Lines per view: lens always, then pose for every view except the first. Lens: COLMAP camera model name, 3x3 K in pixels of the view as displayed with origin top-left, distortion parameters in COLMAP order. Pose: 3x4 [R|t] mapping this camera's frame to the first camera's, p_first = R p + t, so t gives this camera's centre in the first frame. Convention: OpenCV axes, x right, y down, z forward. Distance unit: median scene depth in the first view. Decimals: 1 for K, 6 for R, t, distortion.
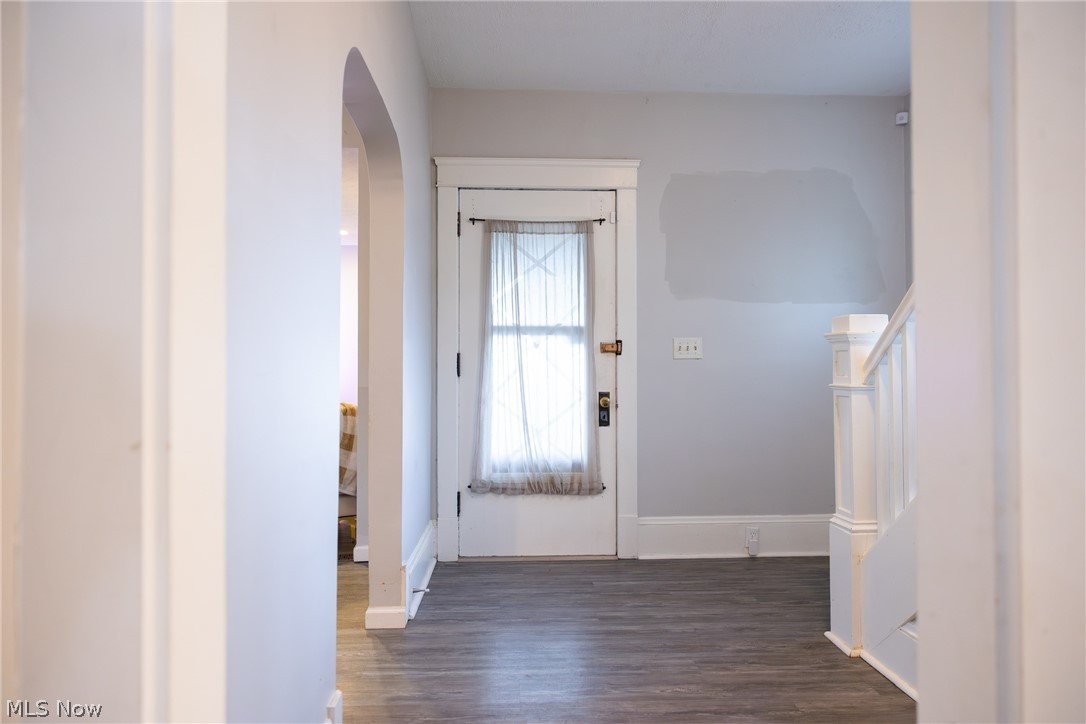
lens RADIAL K [[706.5, 0, 548.2], [0, 706.5, 358.6], [0, 0, 1]] dist [-0.012767, 0.005774]
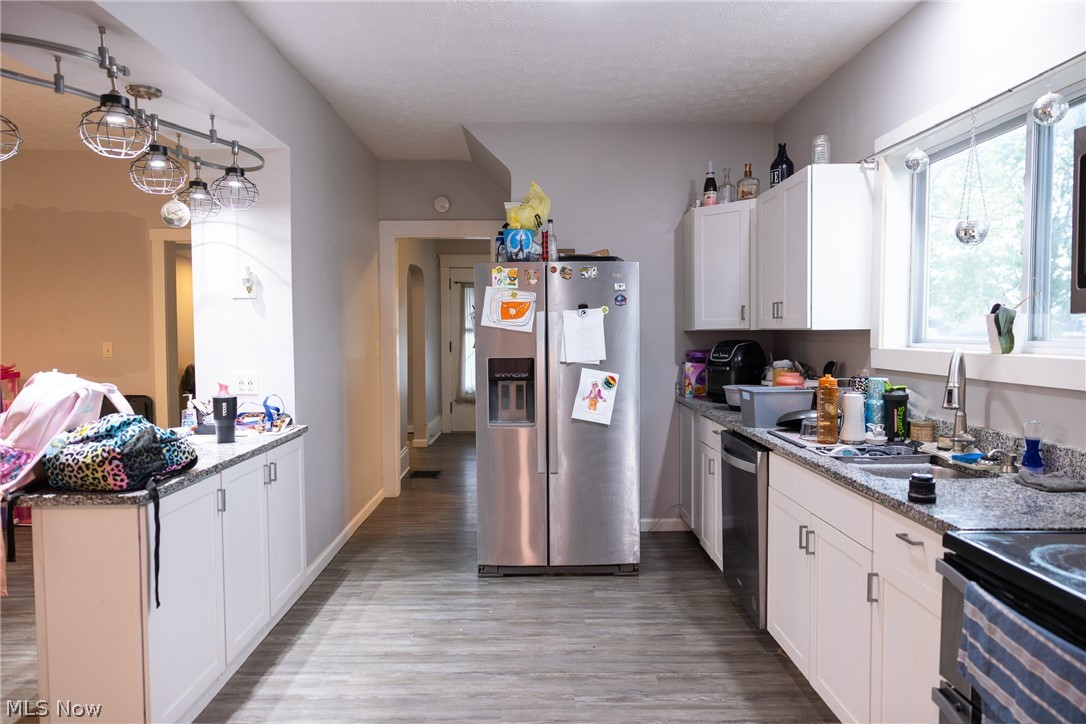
lens RADIAL K [[706.5, 0, 548.2], [0, 706.5, 358.6], [0, 0, 1]] dist [-0.012767, 0.005774]
pose [[0.999410, -0.000824, -0.034326, 0.270333], [0.002228, 0.999162, 0.040881, -0.042664], [0.034264, -0.040933, 0.998574, -1.279361]]
